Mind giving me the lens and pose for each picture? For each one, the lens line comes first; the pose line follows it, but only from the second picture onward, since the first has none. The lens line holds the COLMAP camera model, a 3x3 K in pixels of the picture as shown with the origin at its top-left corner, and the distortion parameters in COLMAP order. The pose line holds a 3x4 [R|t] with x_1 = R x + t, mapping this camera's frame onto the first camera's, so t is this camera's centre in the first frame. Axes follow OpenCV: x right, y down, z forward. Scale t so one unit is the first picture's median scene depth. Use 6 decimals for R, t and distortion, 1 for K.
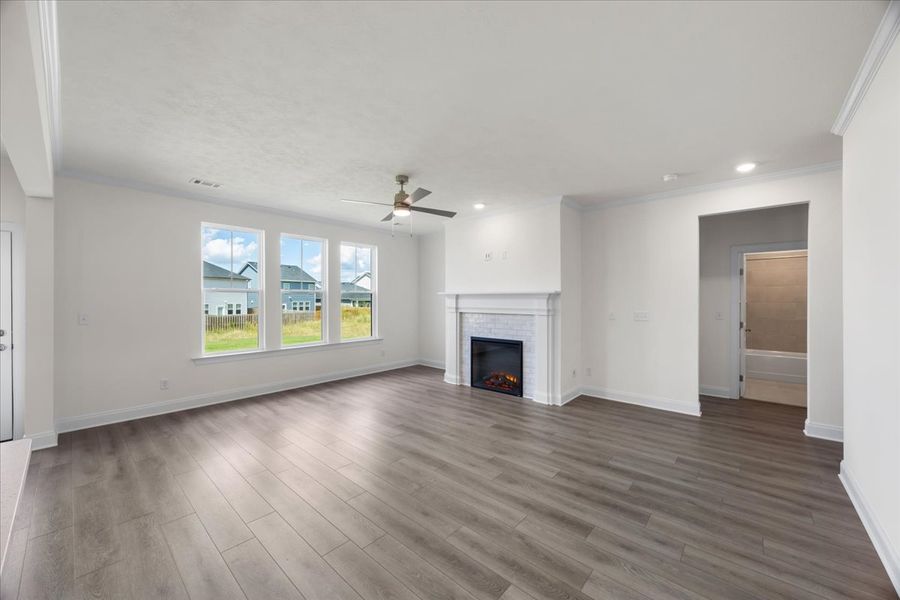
lens RADIAL K [[341.6, 0, 447.8], [0, 341.6, 297.6], [0, 0, 1]] dist [-0.012308, -0.000104]
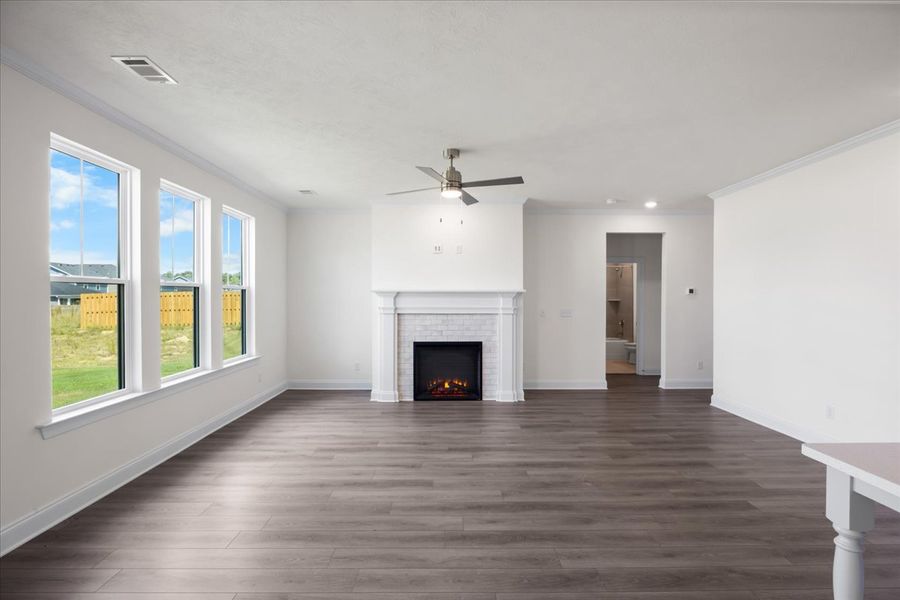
lens RADIAL K [[424.2, 0, 448.0], [0, 424.2, 300.5], [0, 0, 1]] dist [-0.013314, -0.000349]
pose [[0.739240, -0.002218, 0.673439, -0.652250], [-0.005545, 0.999941, 0.009380, 0.001441], [-0.673420, -0.010668, 0.739183, 0.188789]]
